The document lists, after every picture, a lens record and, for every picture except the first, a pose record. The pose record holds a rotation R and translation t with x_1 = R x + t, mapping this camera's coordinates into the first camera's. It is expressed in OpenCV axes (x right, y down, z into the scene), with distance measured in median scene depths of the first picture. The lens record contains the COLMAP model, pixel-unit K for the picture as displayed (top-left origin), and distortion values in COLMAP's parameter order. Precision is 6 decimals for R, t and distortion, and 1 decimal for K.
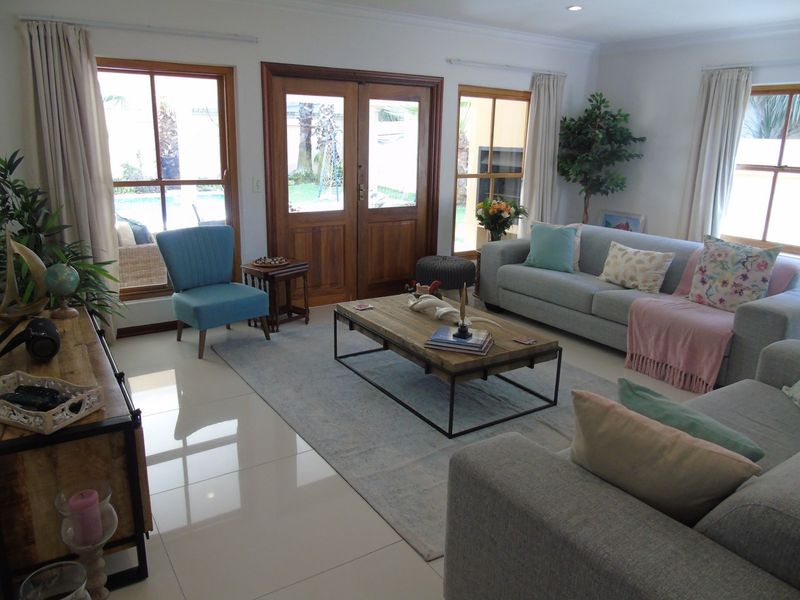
lens RADIAL K [[588.8, 0, 394.8], [0, 588.8, 298.7], [0, 0, 1]] dist [-0.028054, -0.002627]
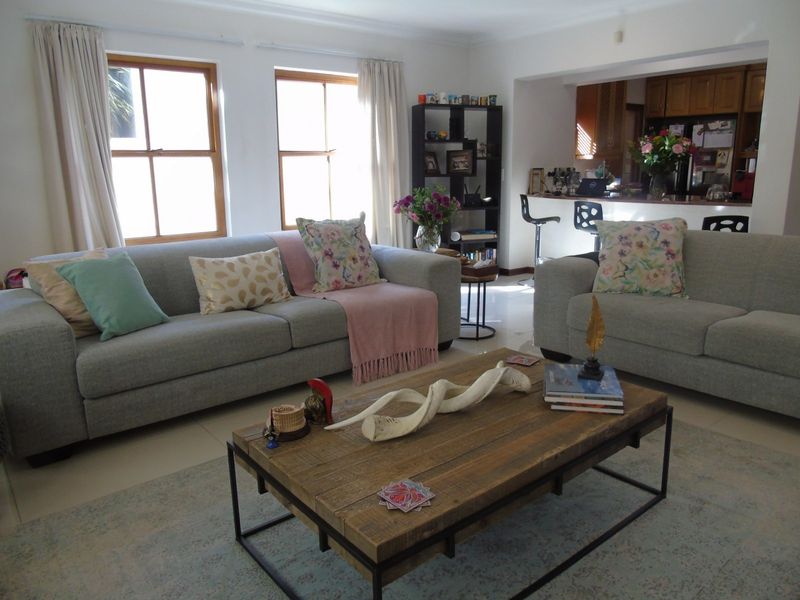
lens RADIAL K [[588.8, 0, 394.8], [0, 588.8, 298.7], [0, 0, 1]] dist [-0.028054, -0.002627]
pose [[-0.112222, -0.243205, 0.963461, -0.347357], [0.273771, 0.924493, 0.265257, -0.184246], [-0.955225, 0.293536, -0.037166, 0.890659]]
